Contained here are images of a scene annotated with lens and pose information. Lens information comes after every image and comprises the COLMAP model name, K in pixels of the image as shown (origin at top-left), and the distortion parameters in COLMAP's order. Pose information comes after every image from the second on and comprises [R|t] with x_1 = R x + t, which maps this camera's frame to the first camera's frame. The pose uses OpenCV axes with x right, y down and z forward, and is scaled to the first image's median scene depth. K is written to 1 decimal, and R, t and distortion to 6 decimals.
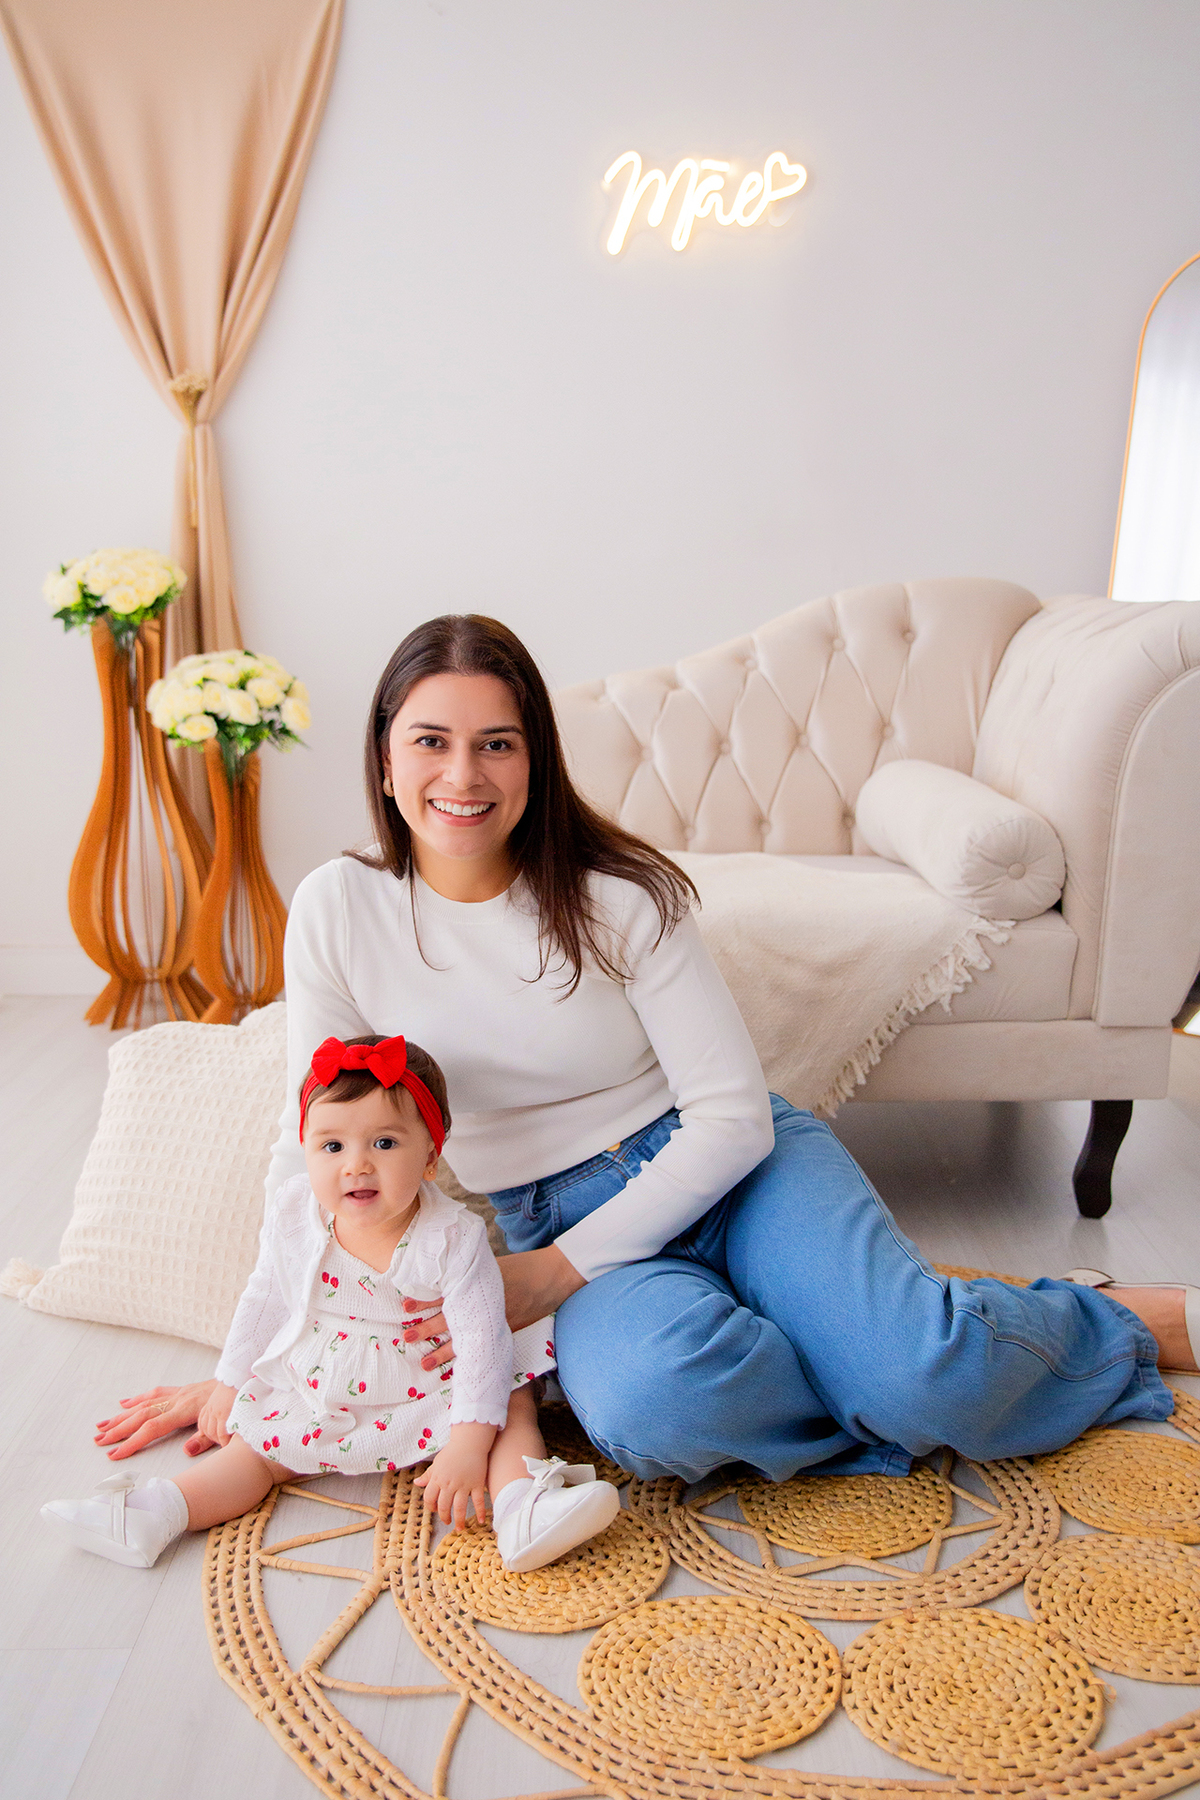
lens RADIAL K [[1828.0, 0, 599.3], [0, 1828.0, 870.4], [0, 0, 1]] dist [0.008934, -0.003430]
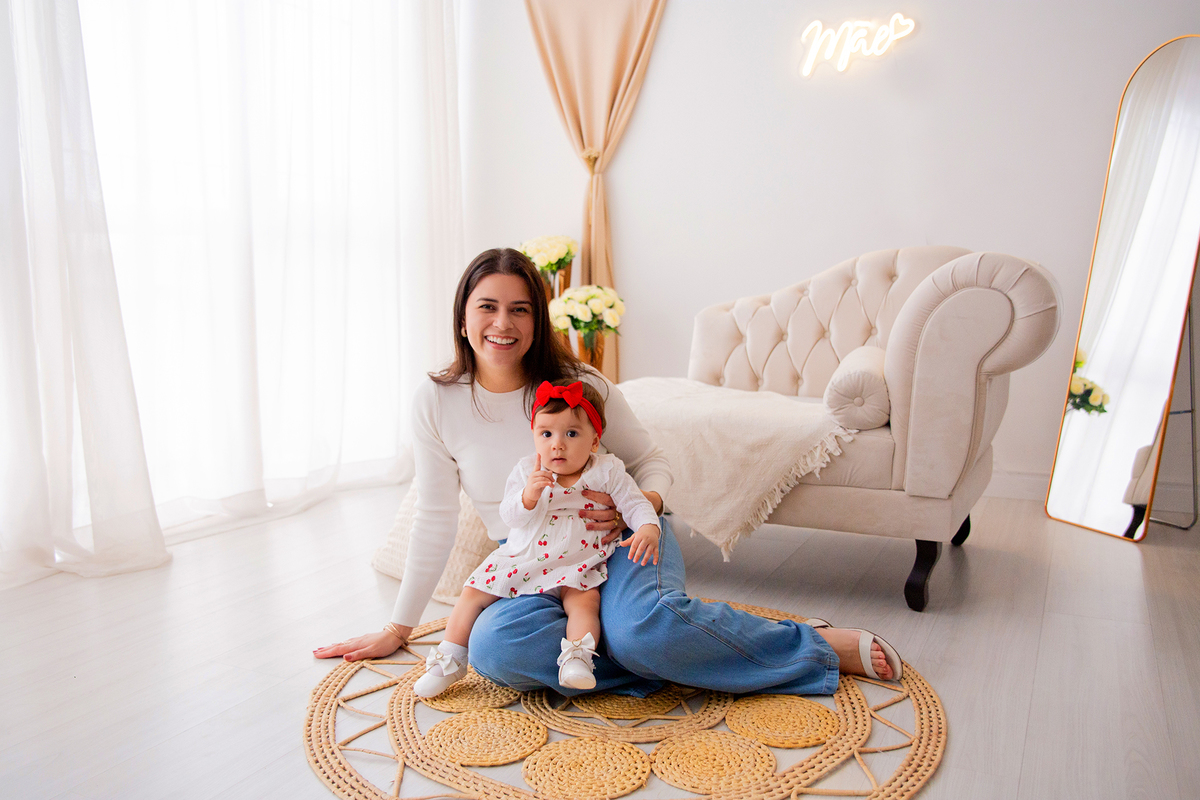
lens RADIAL K [[1044.3, 0, 600.0], [0, 1044.3, 400.0], [0, 0, 1]] dist [-0.016912, 0.004461]
pose [[0.907914, 0.062635, -0.414451, 0.338223], [-0.078695, 0.996661, -0.021771, 0.032607], [0.411703, 0.052382, 0.909811, -0.023506]]
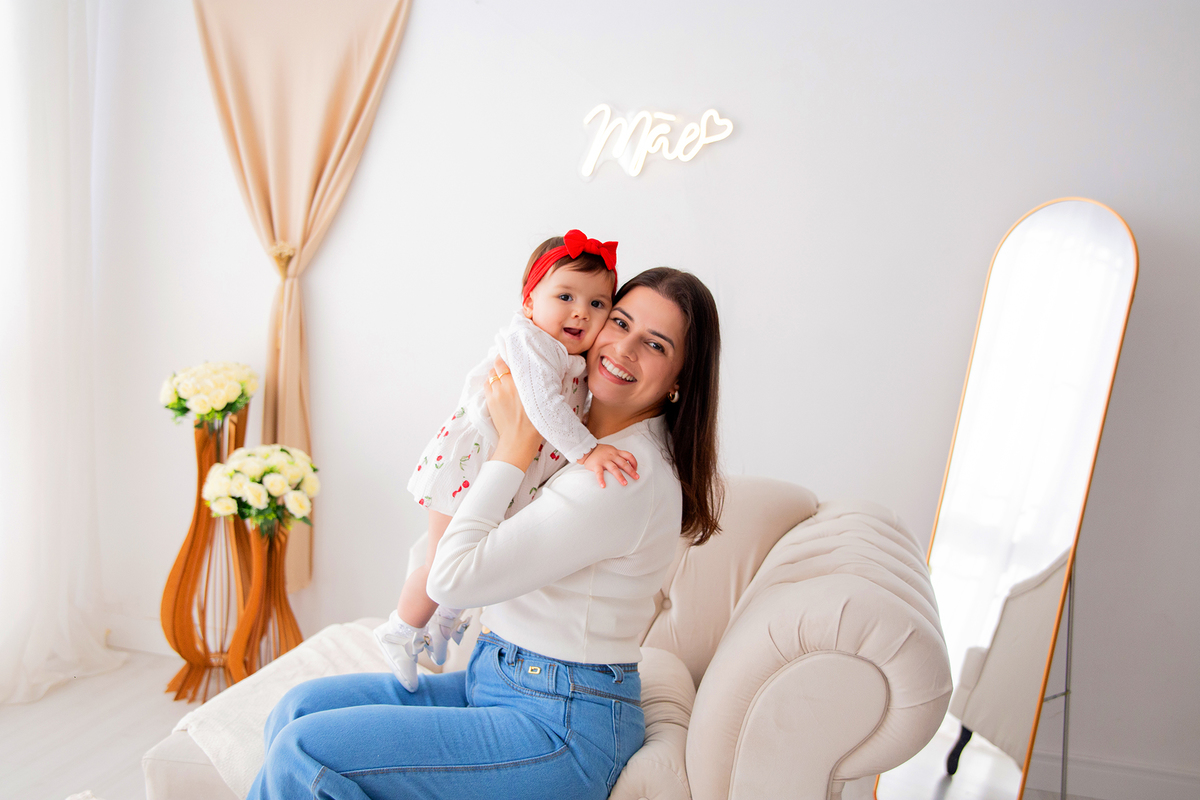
lens RADIAL K [[1171.2, 0, 600.0], [0, 1171.2, 400.0], [0, 0, 1]] dist [-0.090517, 0.176395]
pose [[0.972792, 0.098689, -0.209609, 0.262034], [-0.110727, 0.992764, -0.046464, -0.168352], [0.203507, 0.068409, 0.976681, 0.224931]]
